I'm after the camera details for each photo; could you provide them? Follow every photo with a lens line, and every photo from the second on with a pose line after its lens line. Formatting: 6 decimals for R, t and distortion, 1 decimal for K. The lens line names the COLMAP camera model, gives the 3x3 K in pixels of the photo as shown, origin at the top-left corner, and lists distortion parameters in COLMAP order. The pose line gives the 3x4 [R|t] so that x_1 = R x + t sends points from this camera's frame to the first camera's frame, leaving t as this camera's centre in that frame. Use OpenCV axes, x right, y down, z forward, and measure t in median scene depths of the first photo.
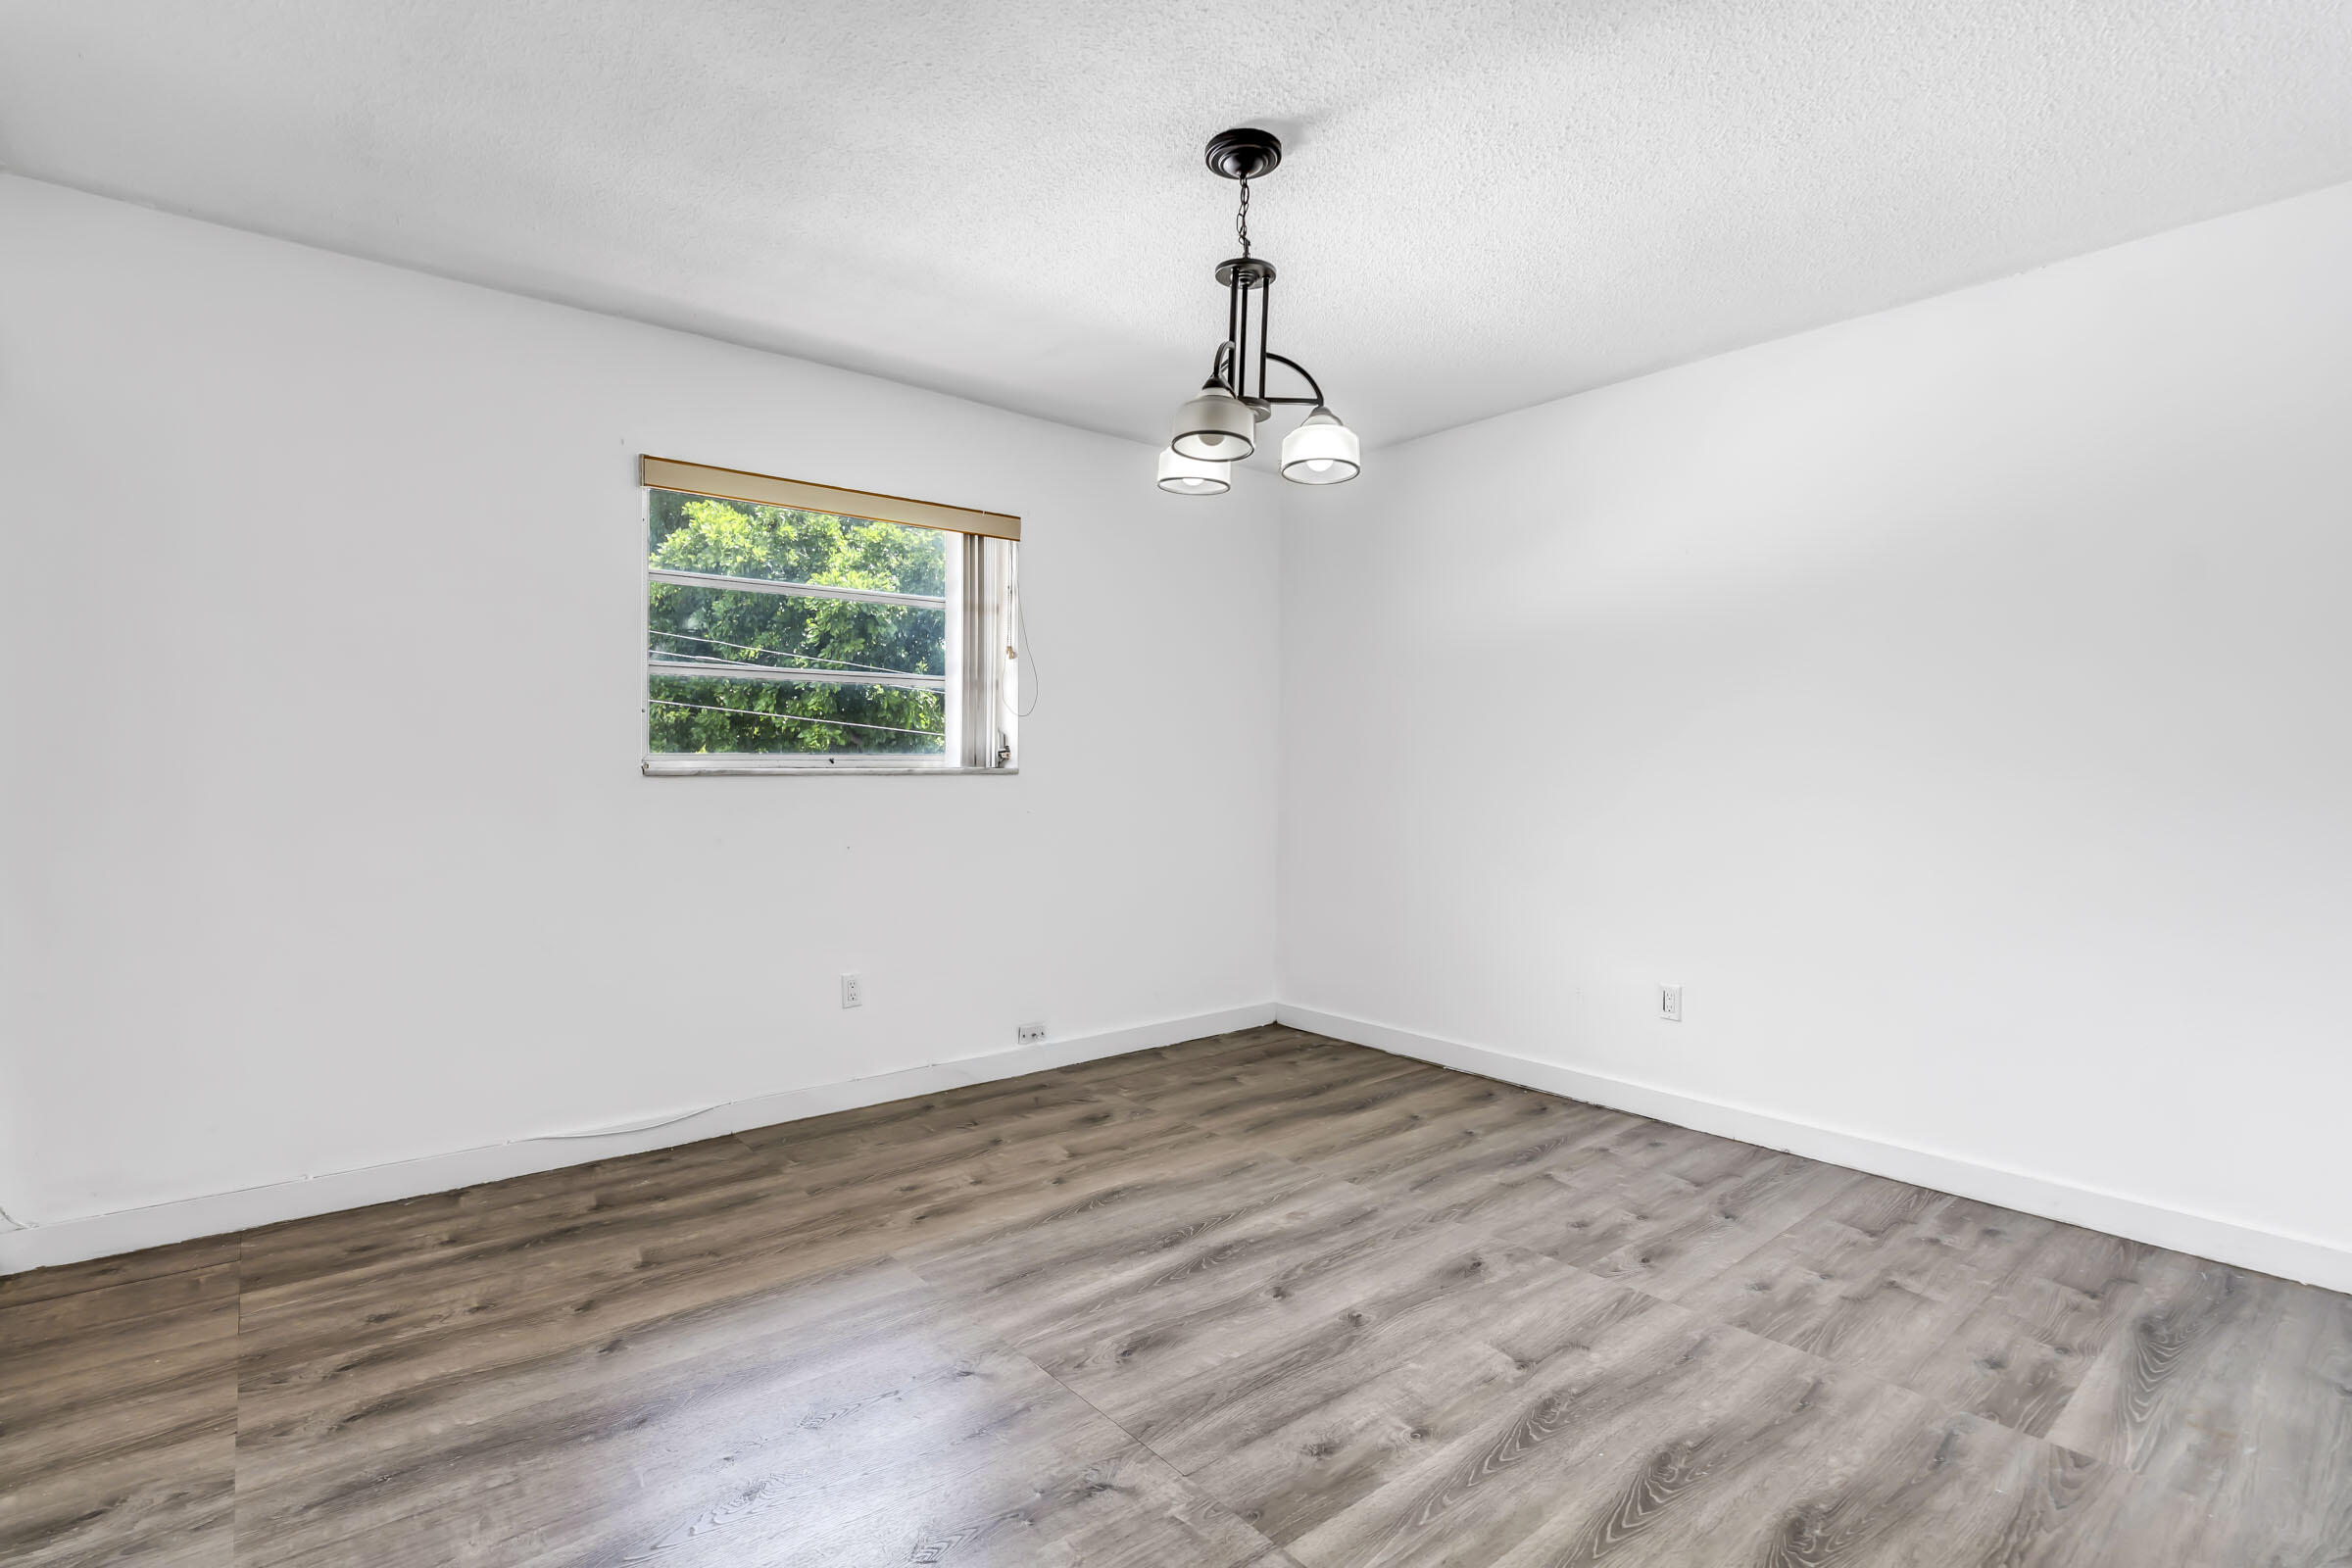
lens RADIAL K [[1153.7, 0, 1170.9], [0, 1153.7, 775.7], [0, 0, 1]] dist [-0.005122, -0.001020]
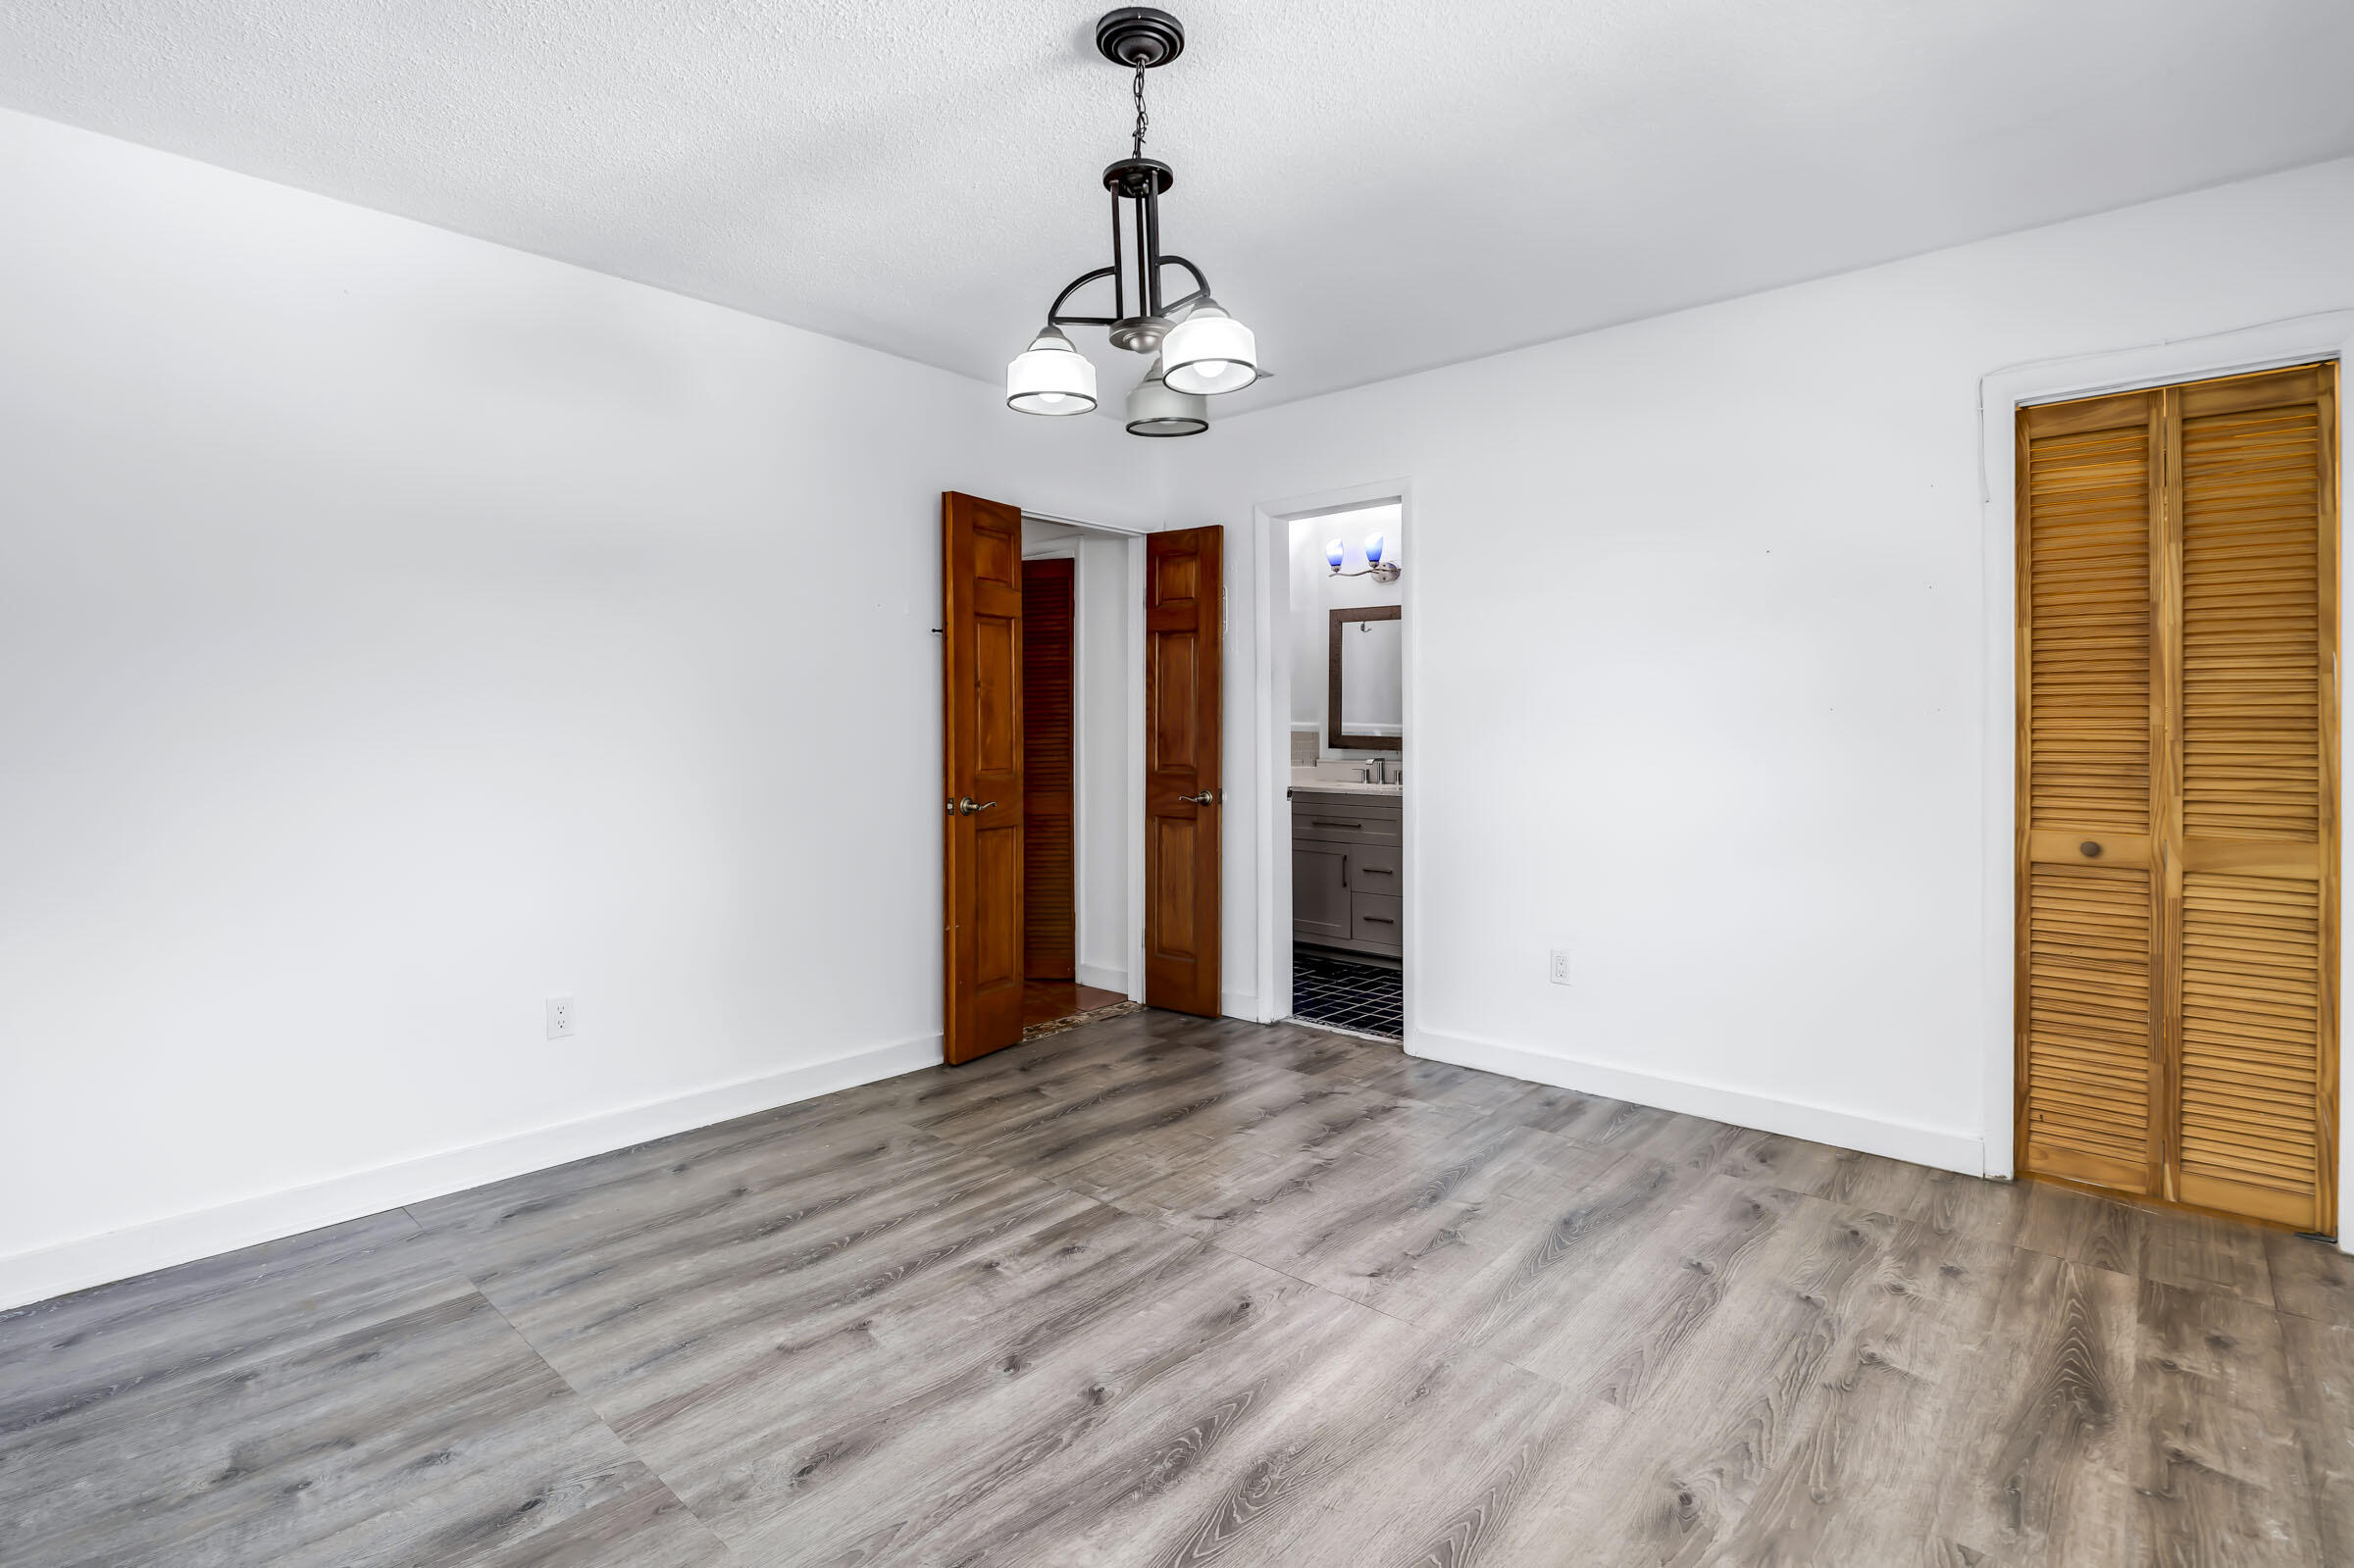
lens RADIAL K [[1154.5, 0, 1178.4], [0, 1154.5, 768.6], [0, 0, 1]] dist [-0.005122, -0.001020]
pose [[-0.989979, -0.000665, -0.141212, 0.168498], [-0.005989, 0.999287, 0.037280, -0.024225], [0.141087, 0.037752, -0.989277, 1.990219]]
